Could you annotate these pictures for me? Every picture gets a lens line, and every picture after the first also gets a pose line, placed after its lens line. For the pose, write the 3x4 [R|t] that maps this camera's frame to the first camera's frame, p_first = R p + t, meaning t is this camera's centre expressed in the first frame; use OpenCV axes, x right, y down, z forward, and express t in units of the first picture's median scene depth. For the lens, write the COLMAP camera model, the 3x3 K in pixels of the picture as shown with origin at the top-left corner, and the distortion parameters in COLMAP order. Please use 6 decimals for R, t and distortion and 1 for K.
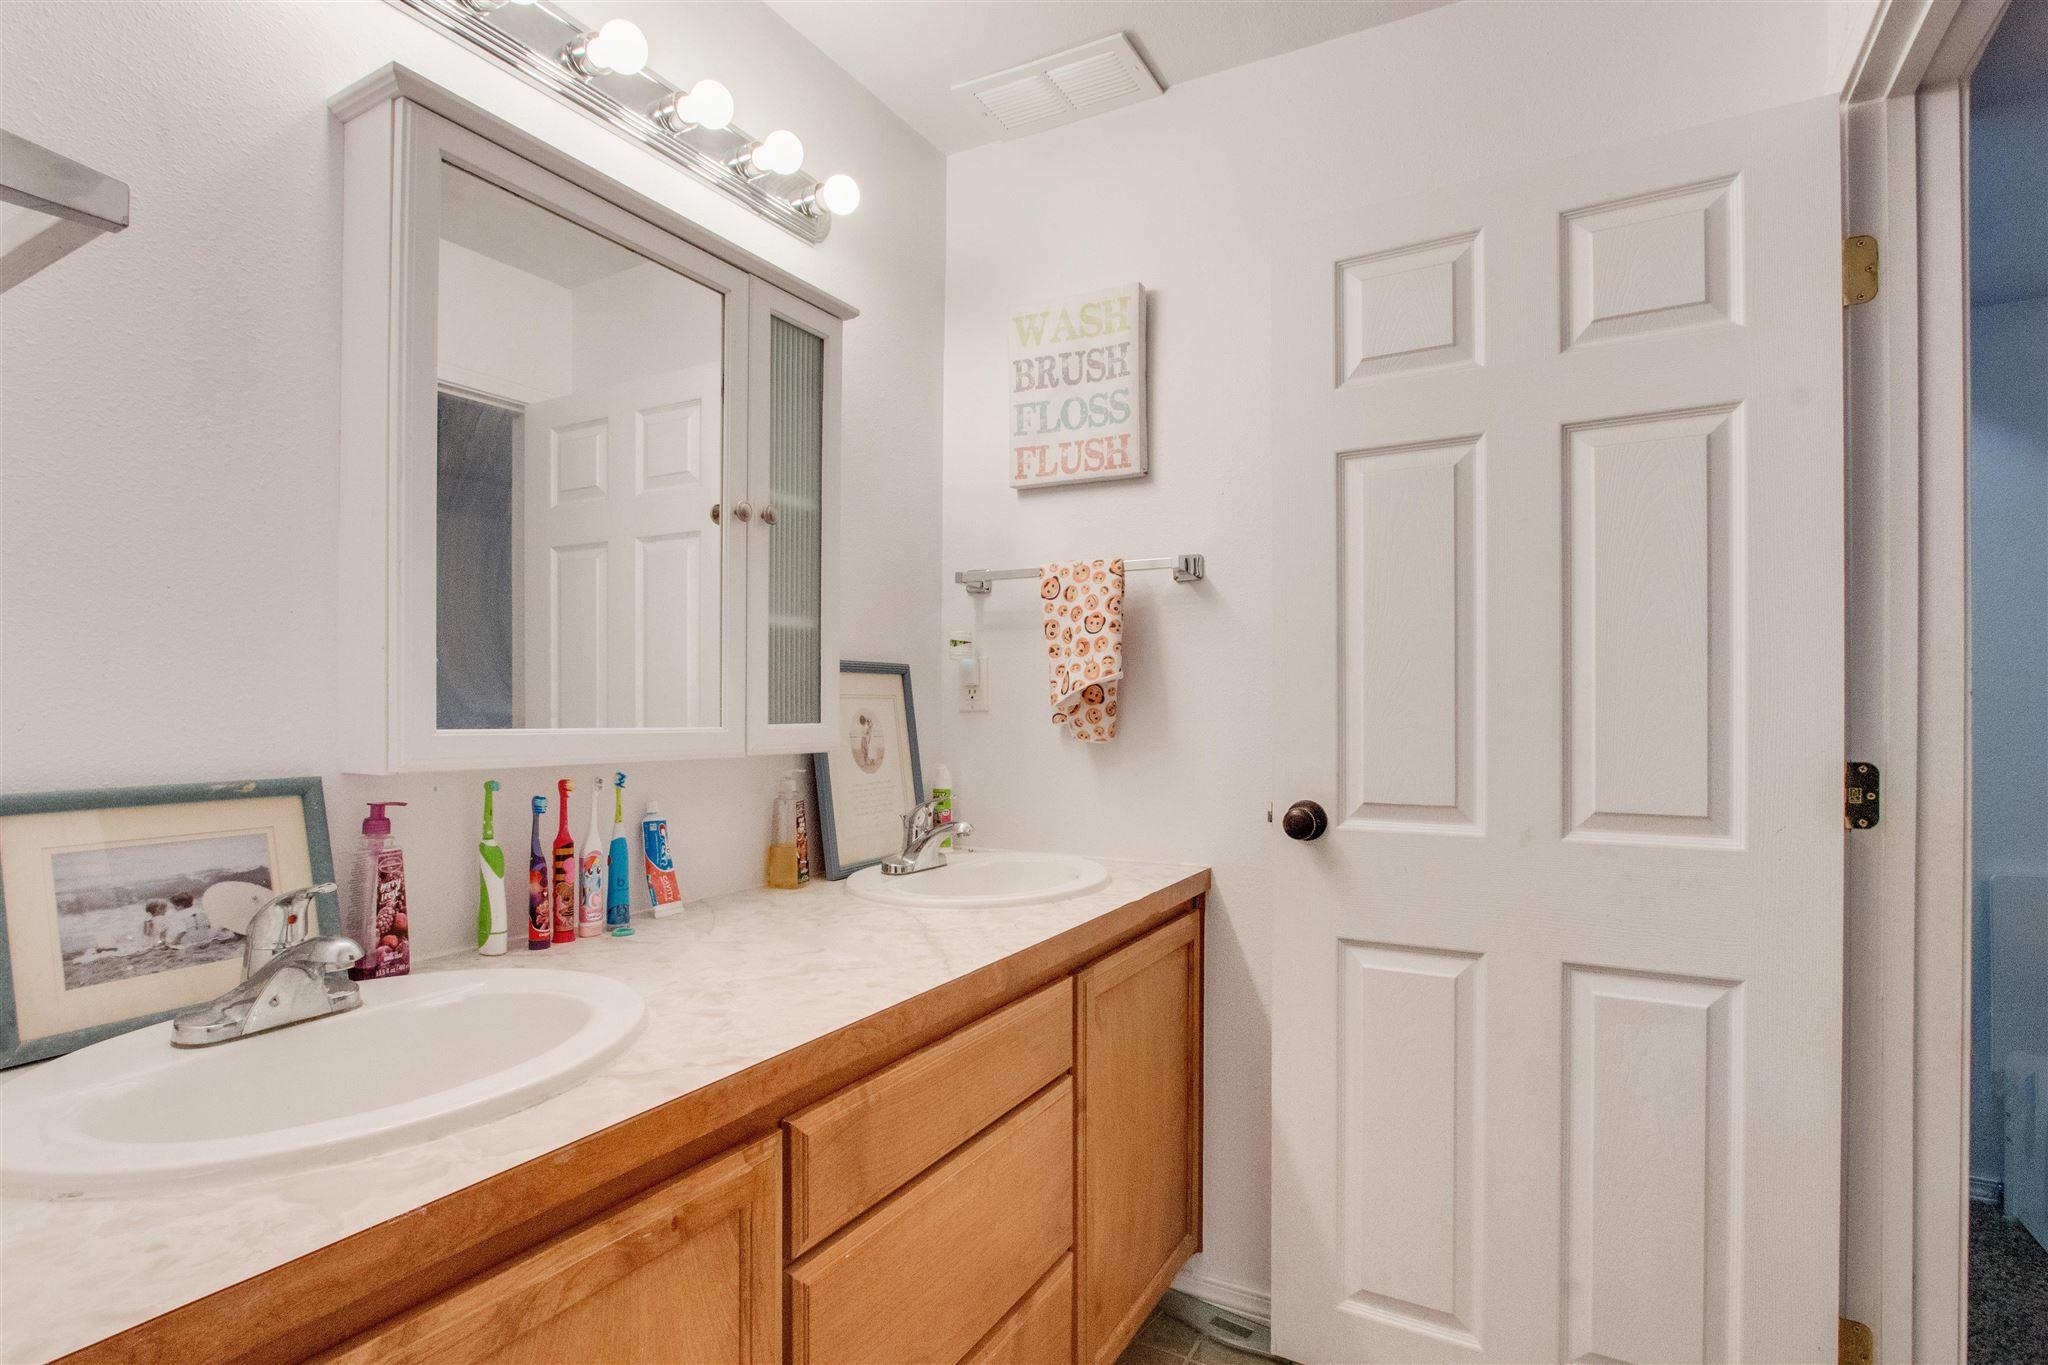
lens RADIAL K [[996.9, 0, 1023.7], [0, 996.9, 700.6], [0, 0, 1]] dist [-0.001707, 0.000084]
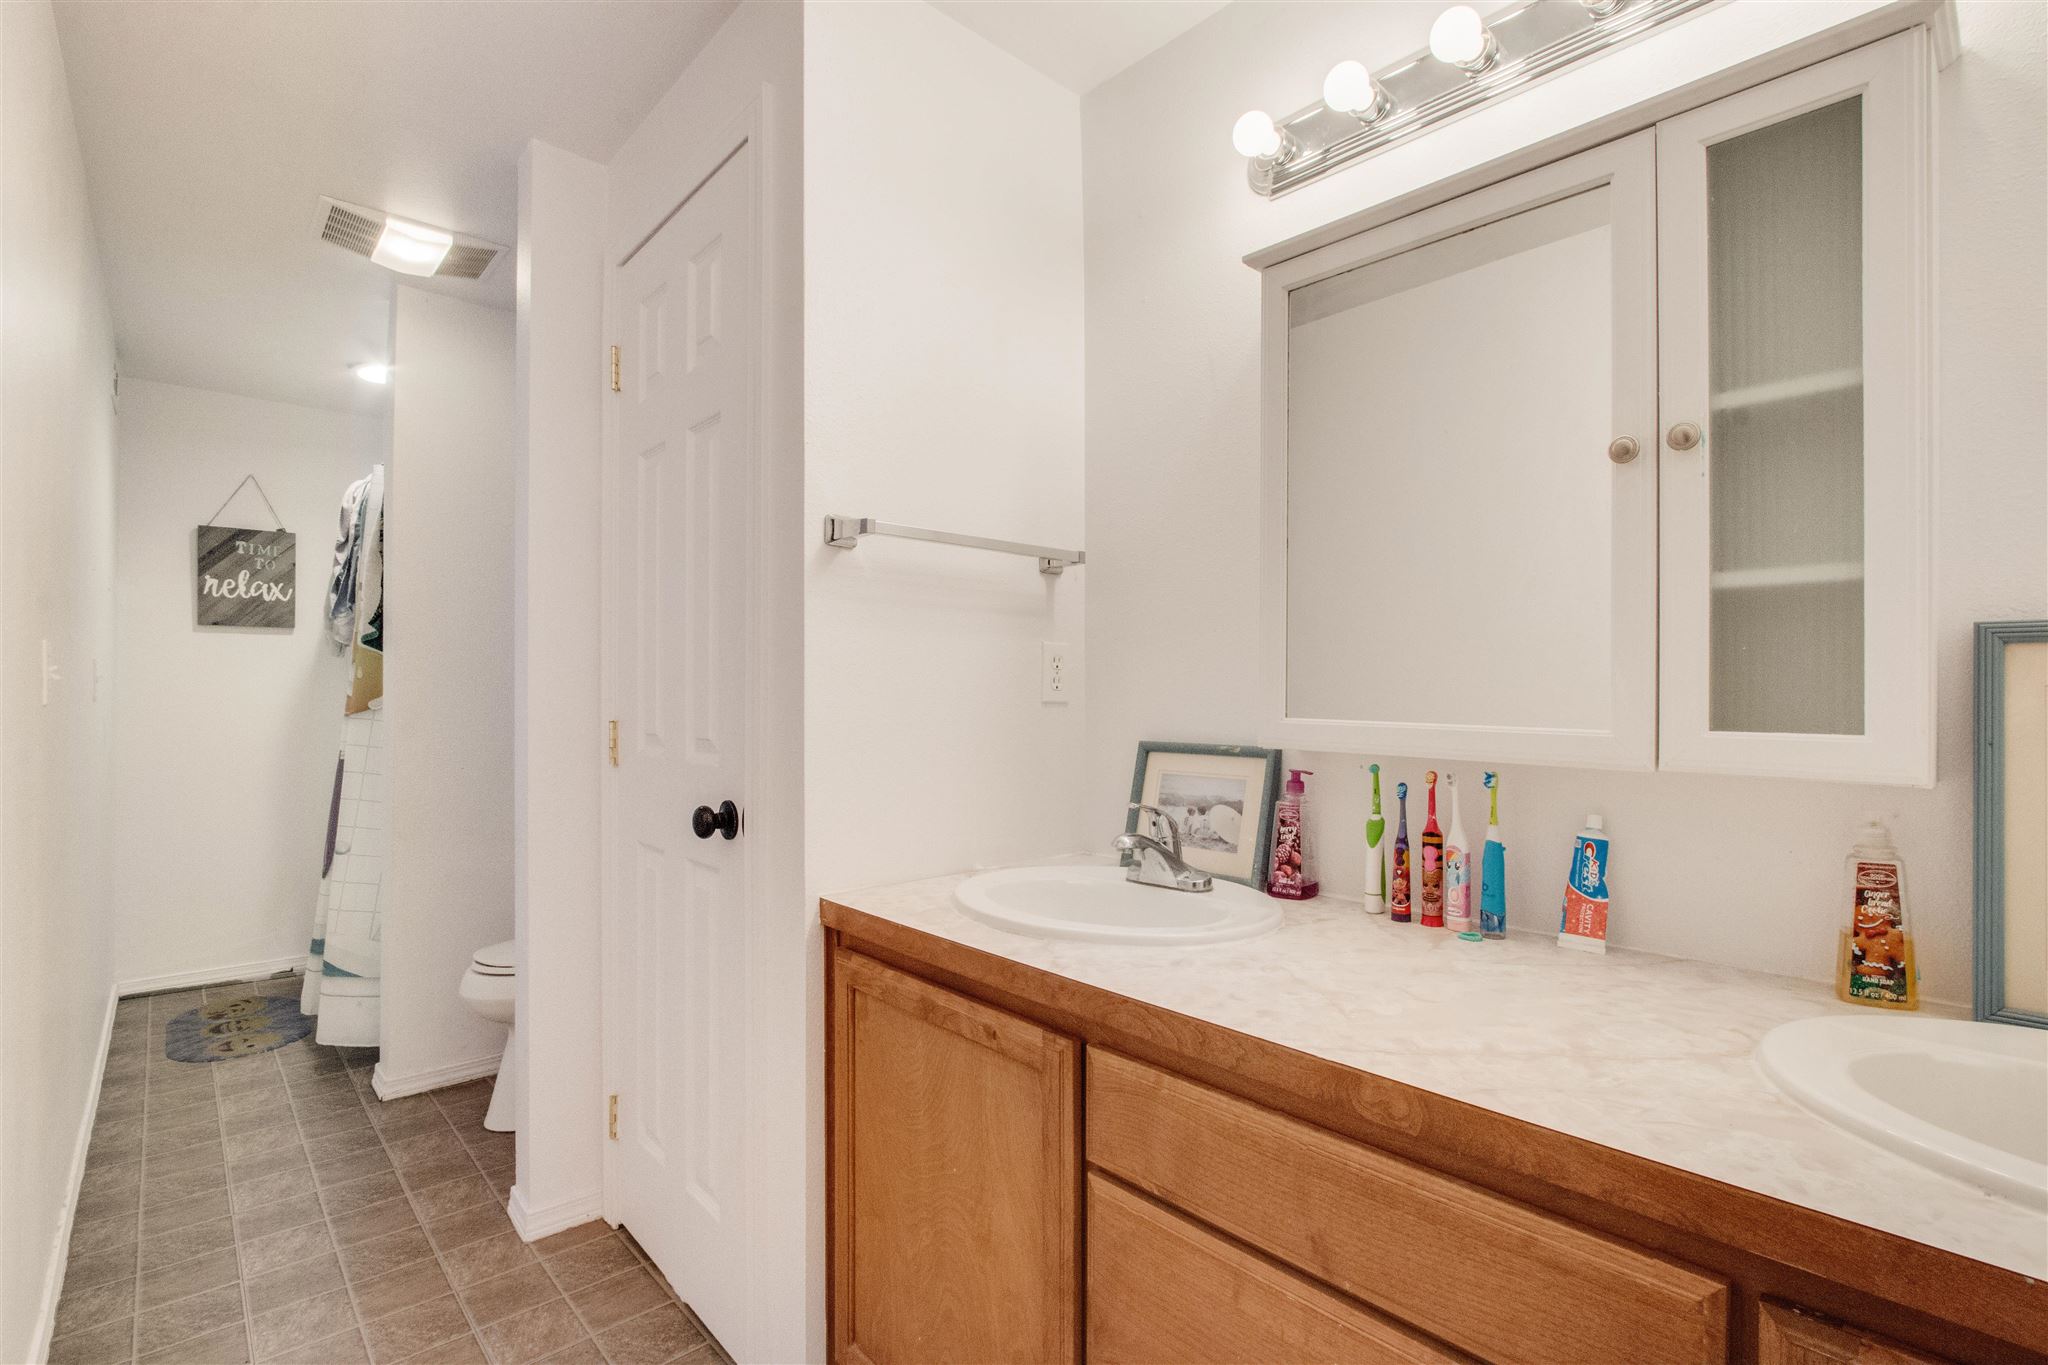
lens RADIAL K [[978.3, 0, 1027.1], [0, 978.3, 681.2], [0, 0, 1]] dist [-0.015787, 0.000962]
pose [[-0.313456, -0.011000, -0.949539, 0.769951], [0.001972, 0.999923, -0.012234, -0.005092], [0.949601, -0.005707, -0.313411, 1.084770]]
